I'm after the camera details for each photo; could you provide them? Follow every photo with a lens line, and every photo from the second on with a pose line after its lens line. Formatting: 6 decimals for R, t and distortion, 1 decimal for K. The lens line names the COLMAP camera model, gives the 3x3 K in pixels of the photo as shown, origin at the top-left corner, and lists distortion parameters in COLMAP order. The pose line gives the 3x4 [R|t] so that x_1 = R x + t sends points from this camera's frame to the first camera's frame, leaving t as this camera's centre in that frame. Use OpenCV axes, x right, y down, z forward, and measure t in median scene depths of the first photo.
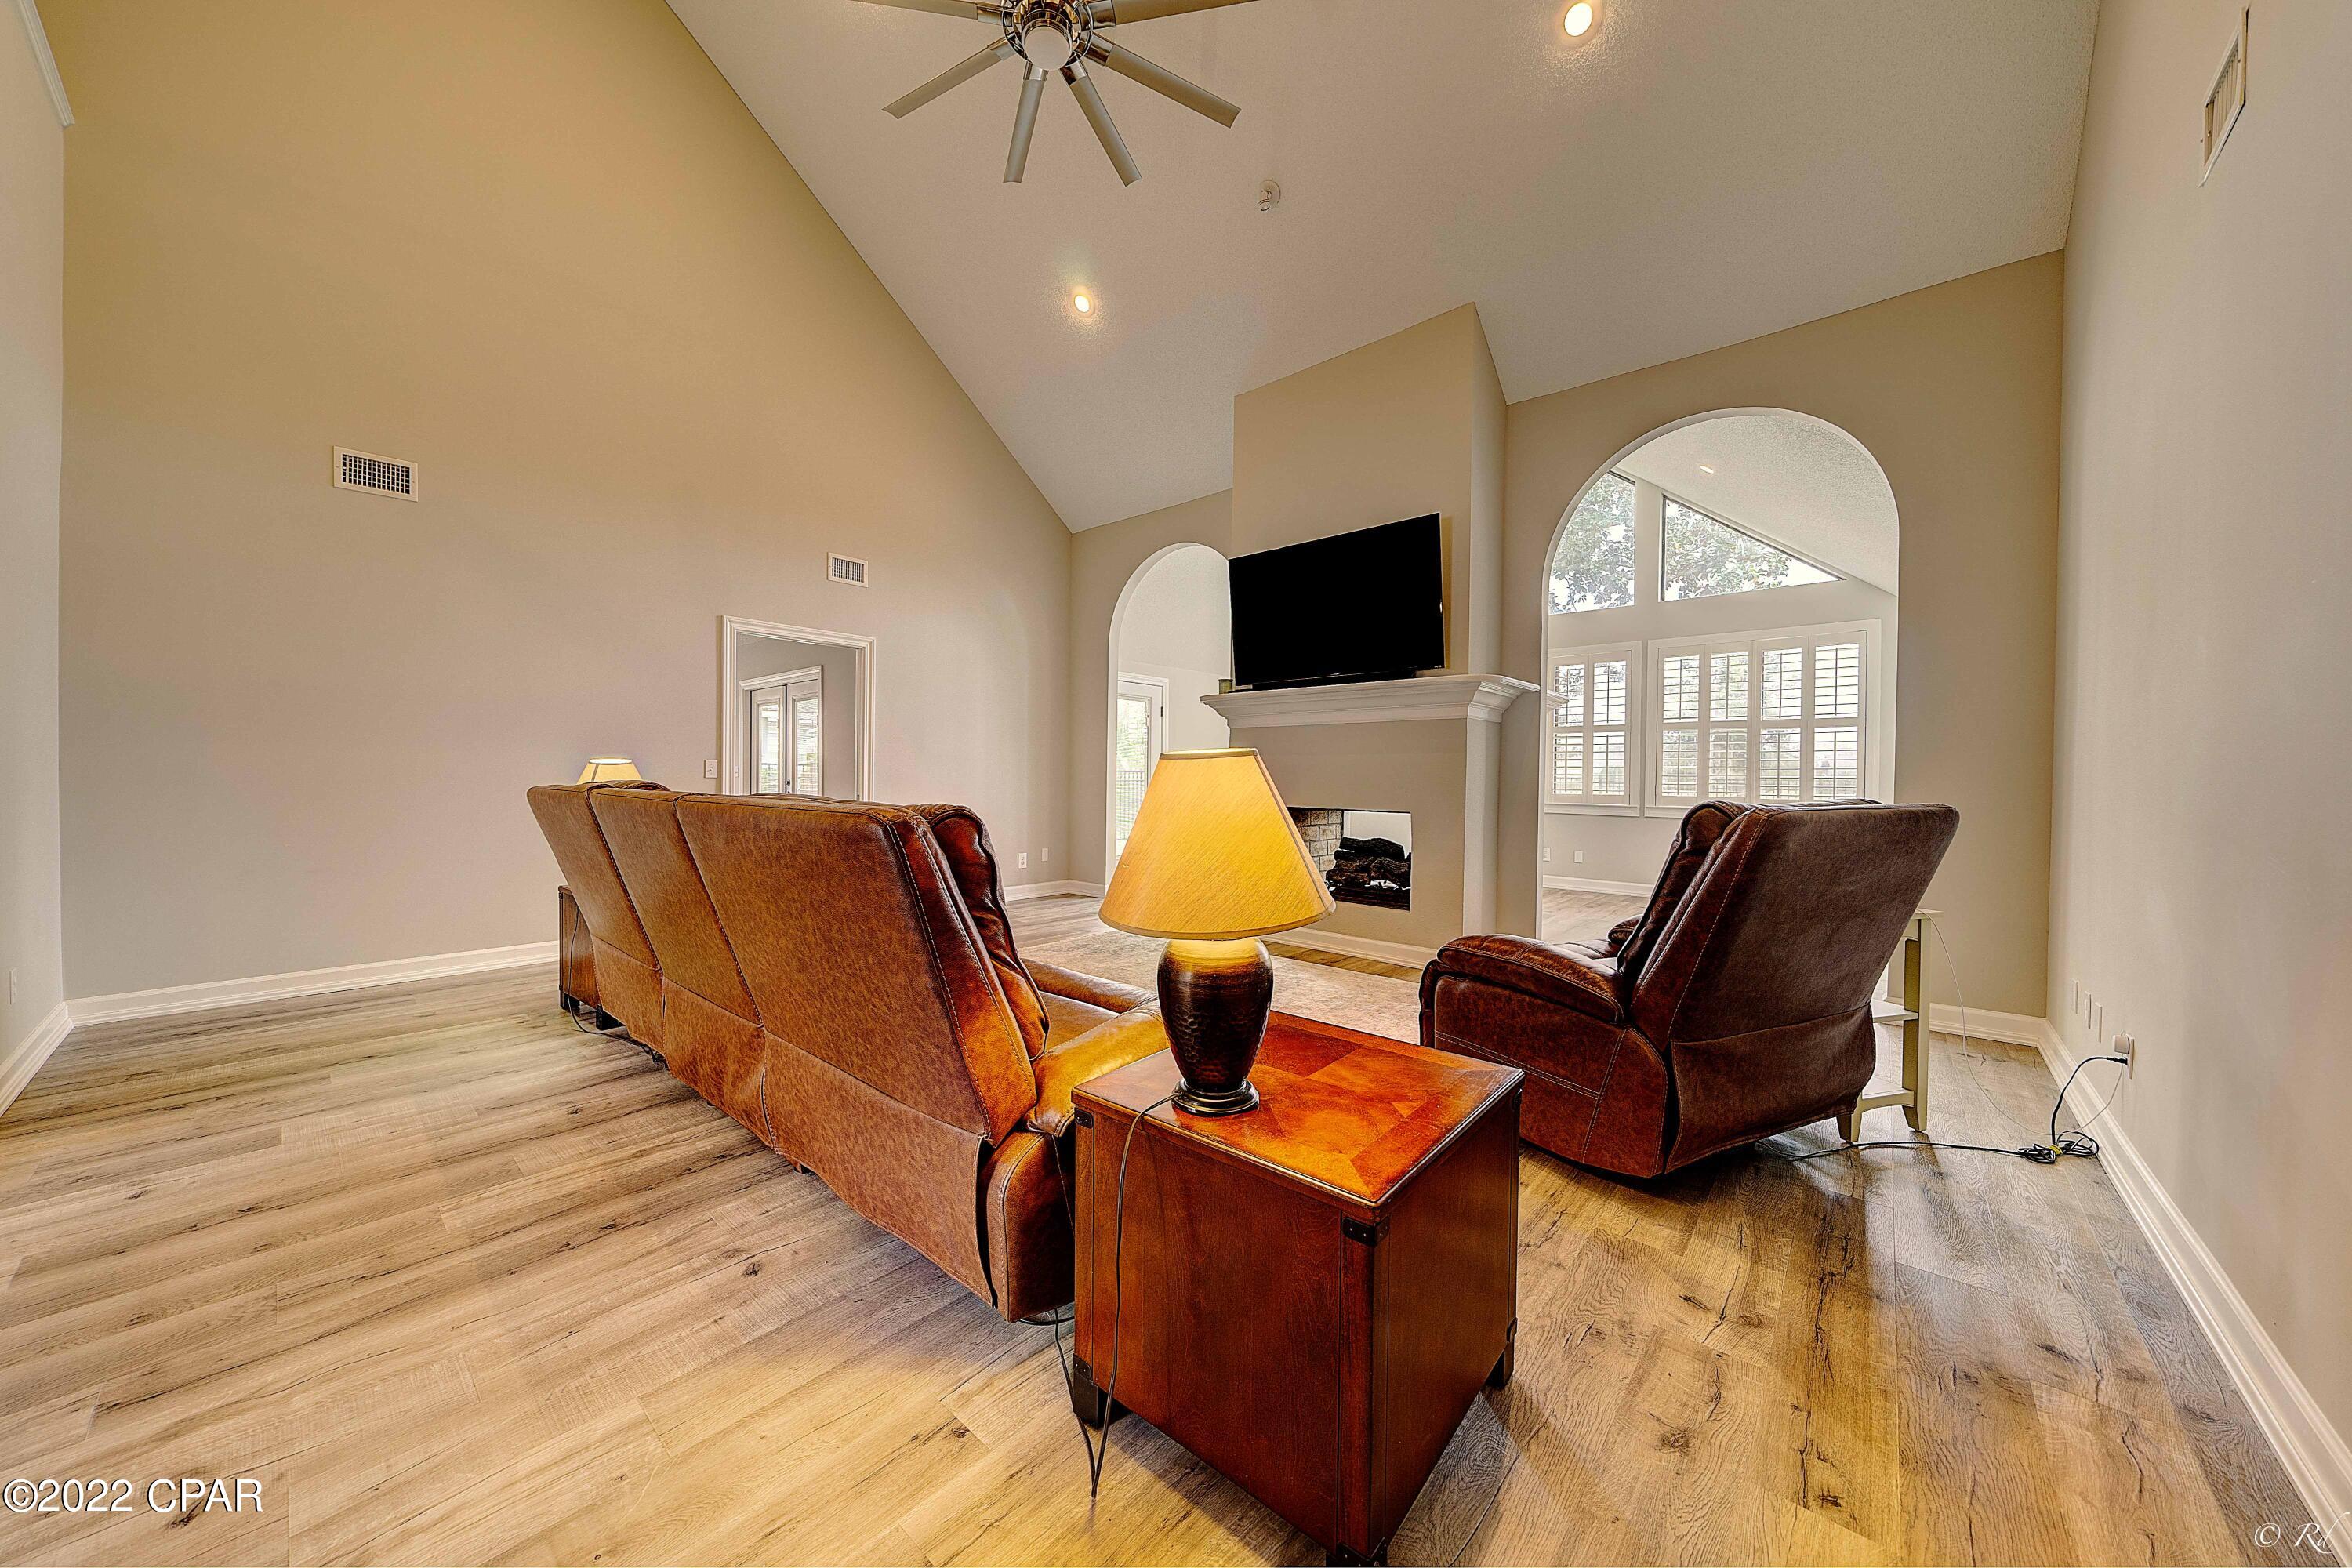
lens RADIAL K [[797.6, 0, 1188.0], [0, 797.6, 792.1], [0, 0, 1]] dist [-0.005694, 0.000253]
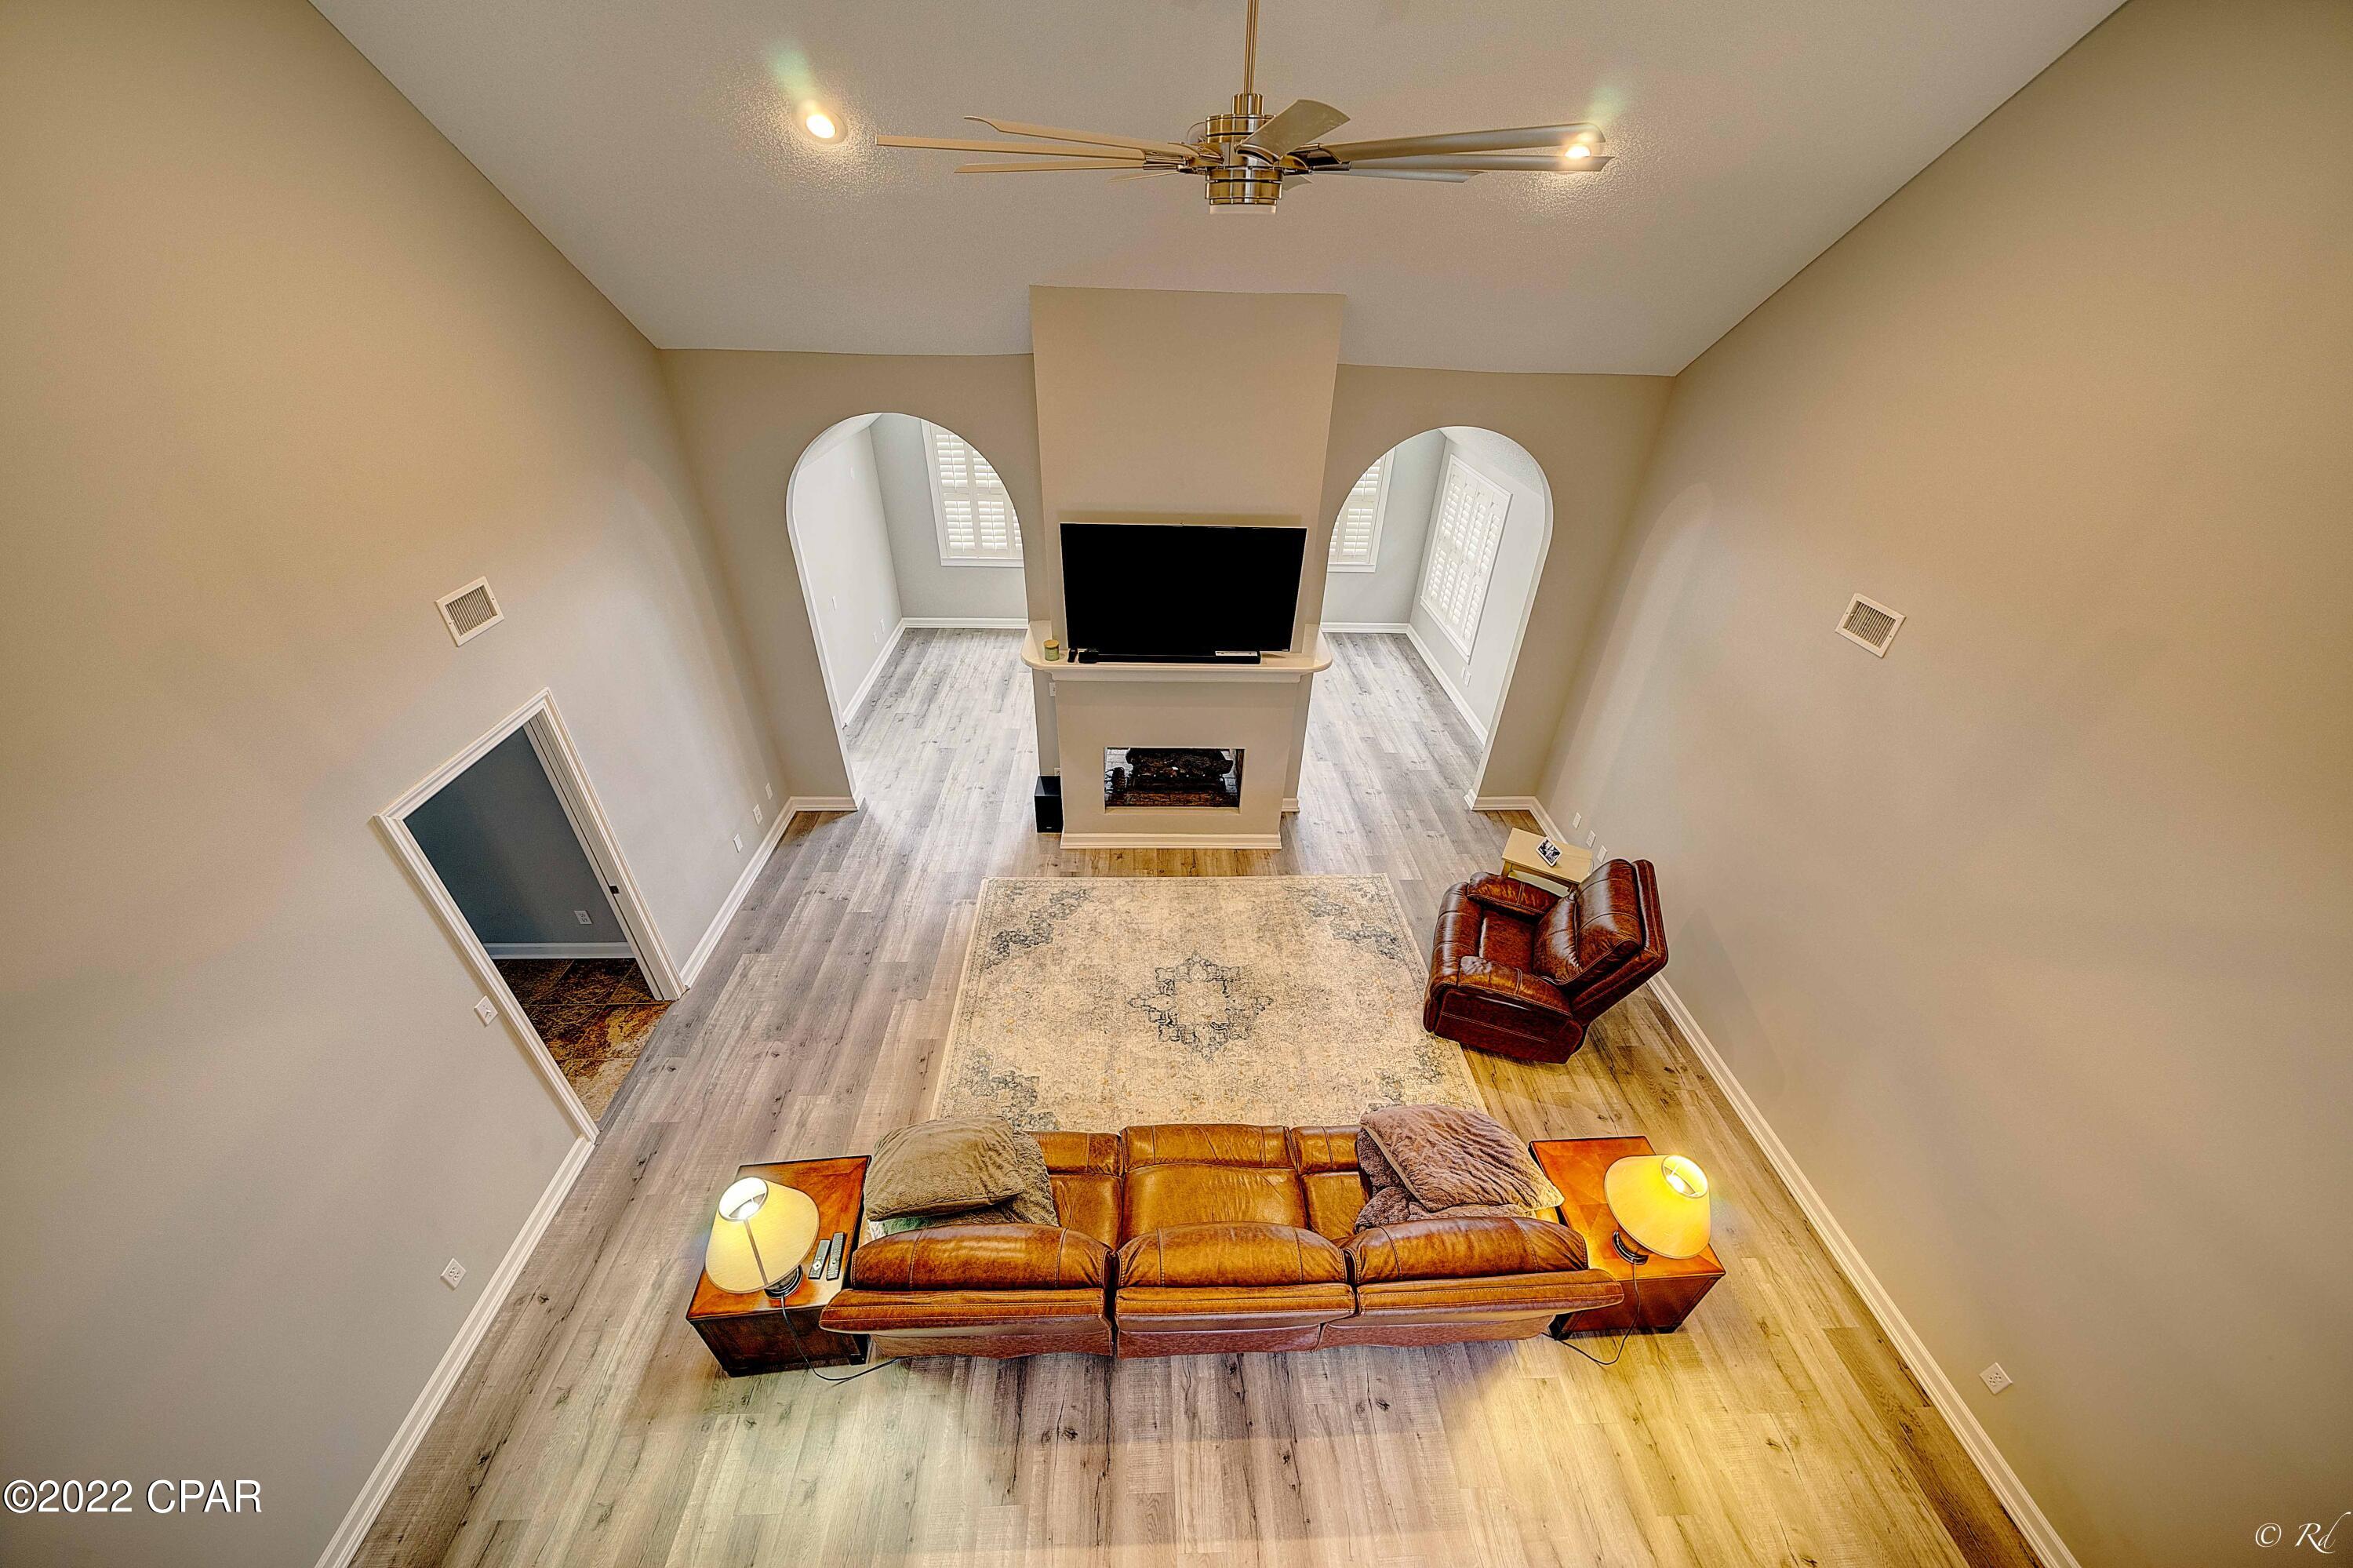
lens RADIAL K [[798.0, 0, 1172.4], [0, 798.0, 779.0], [0, 0, 1]] dist [-0.005694, 0.000253]
pose [[0.726719, -0.369467, 0.579114, -1.147277], [-0.009550, 0.837525, 0.546315, -1.315892], [-0.686868, -0.402549, 0.605117, 0.630954]]
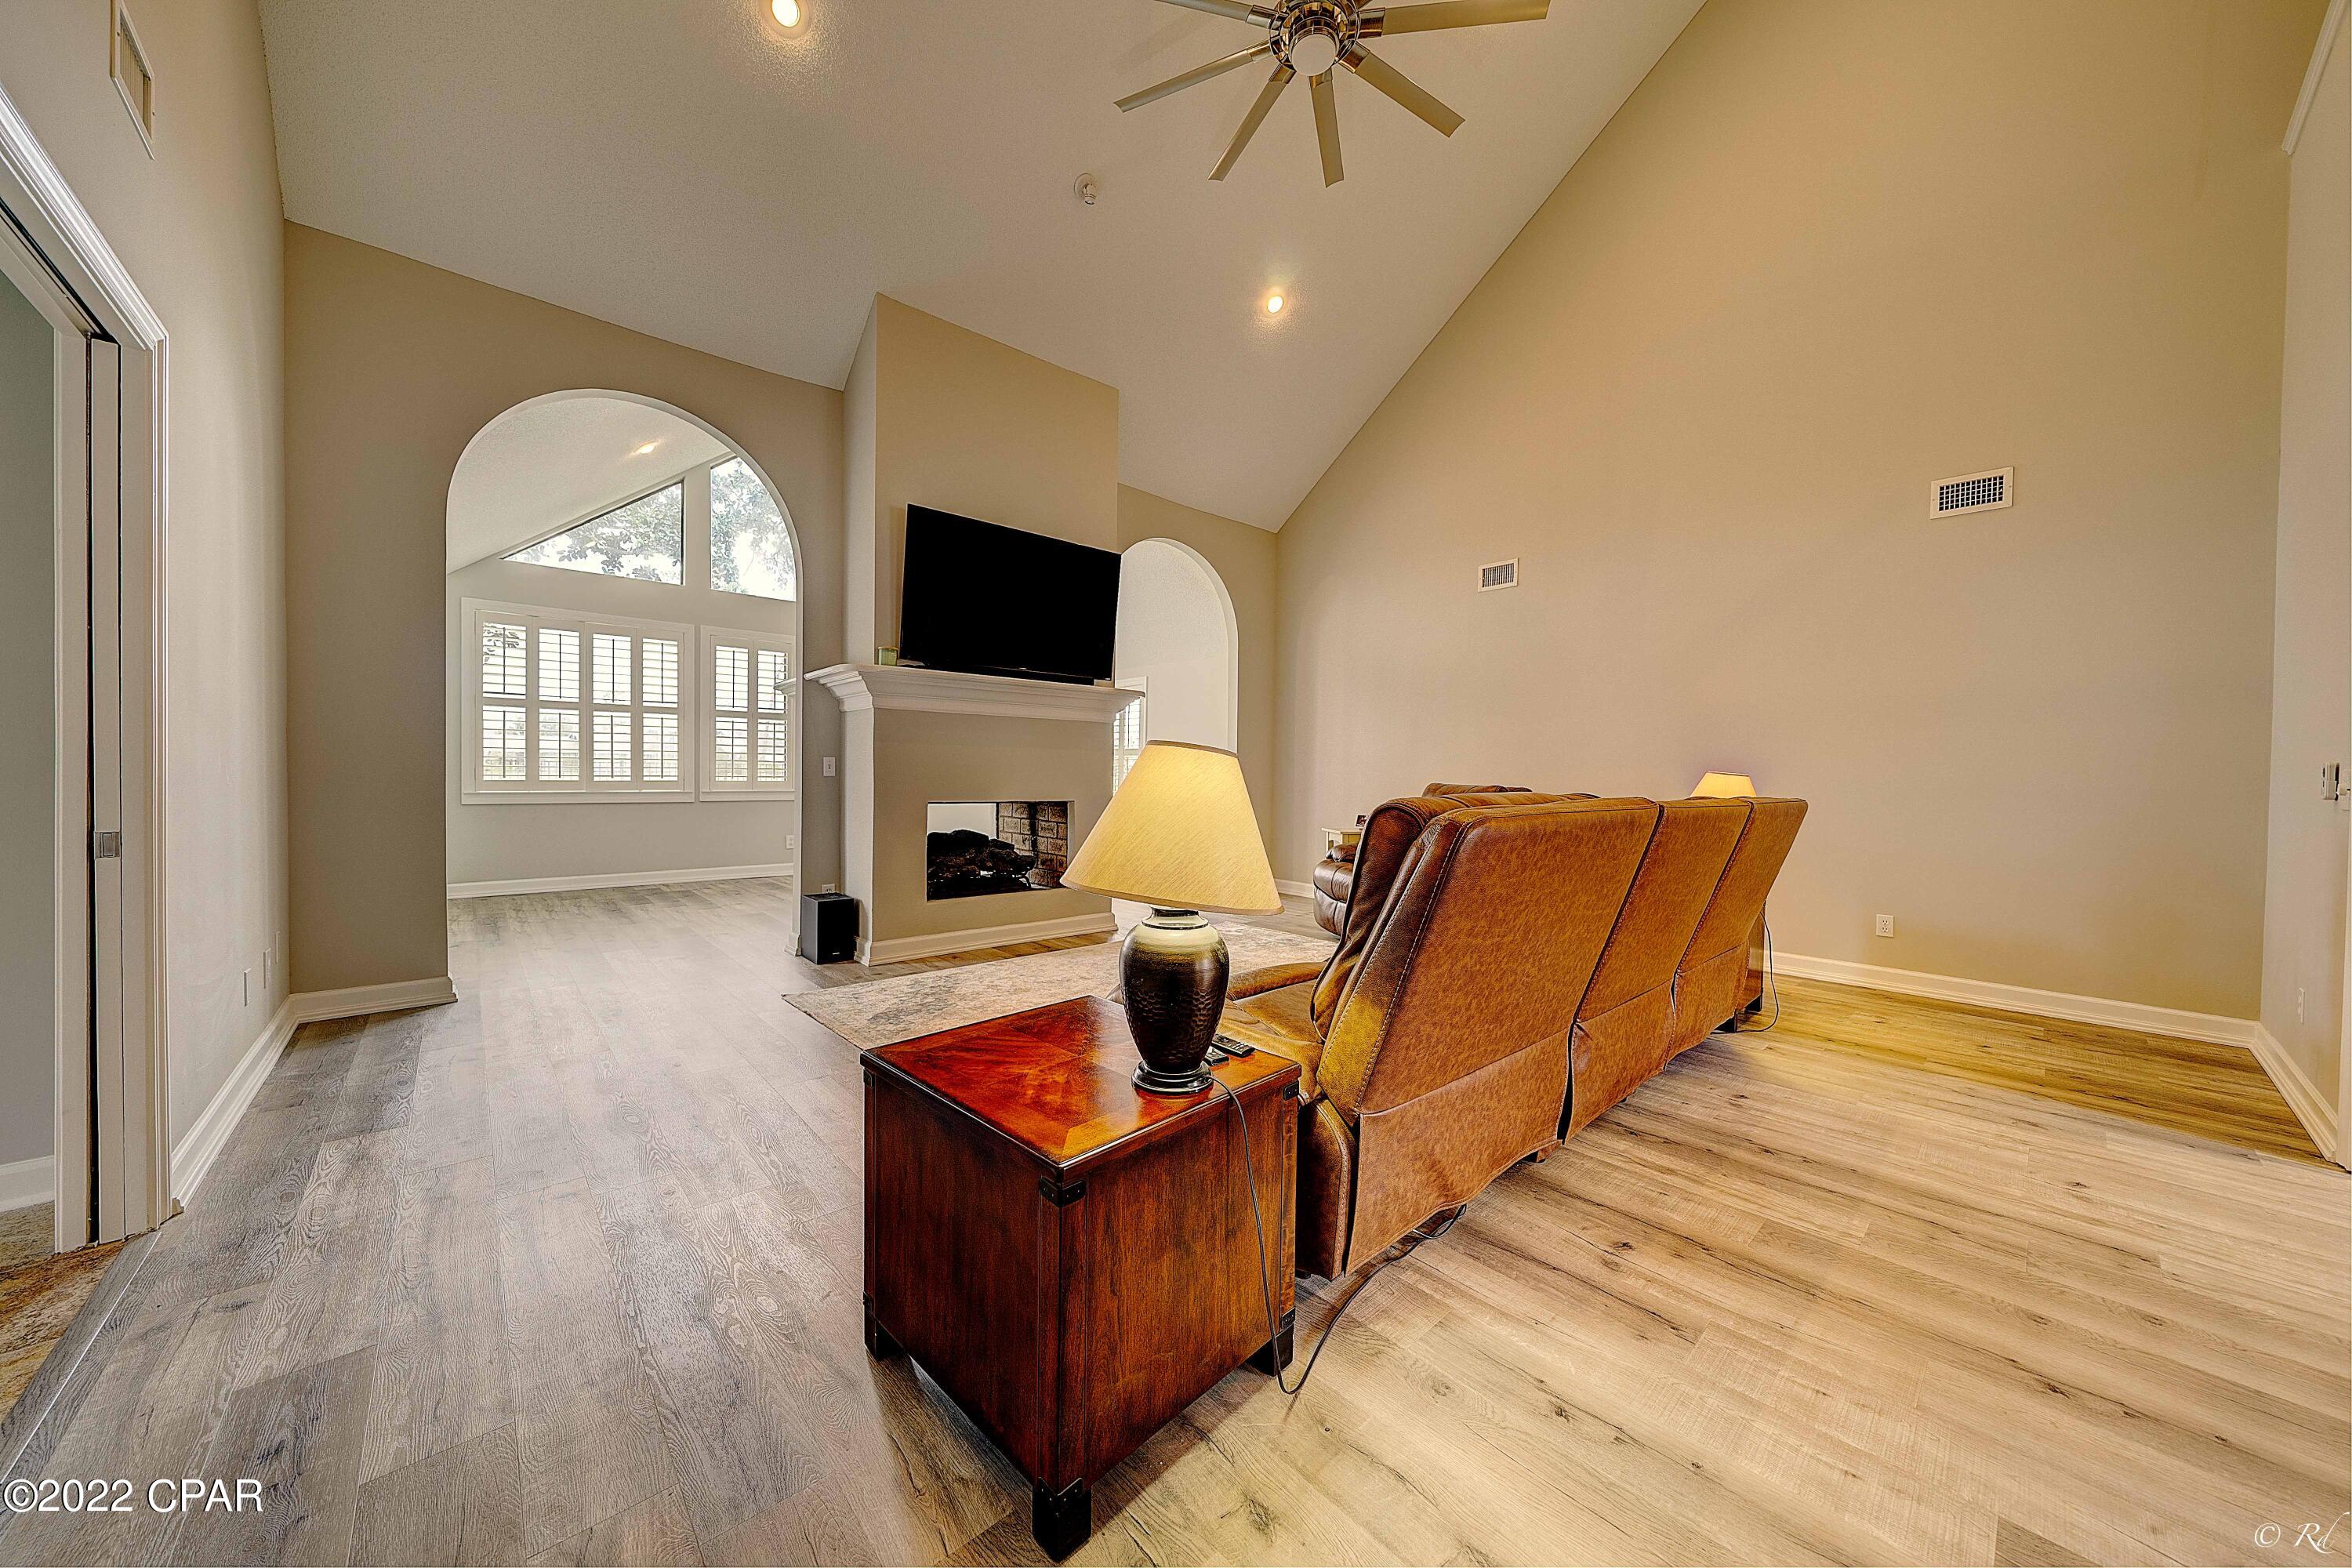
lens RADIAL K [[797.6, 0, 1171.5], [0, 797.6, 789.2], [0, 0, 1]] dist [-0.005694, 0.000253]
pose [[0.126405, -0.028264, 0.991576, -1.766106], [0.006136, 0.999597, 0.027710, -0.047519], [-0.991960, 0.002581, 0.126527, 1.515488]]
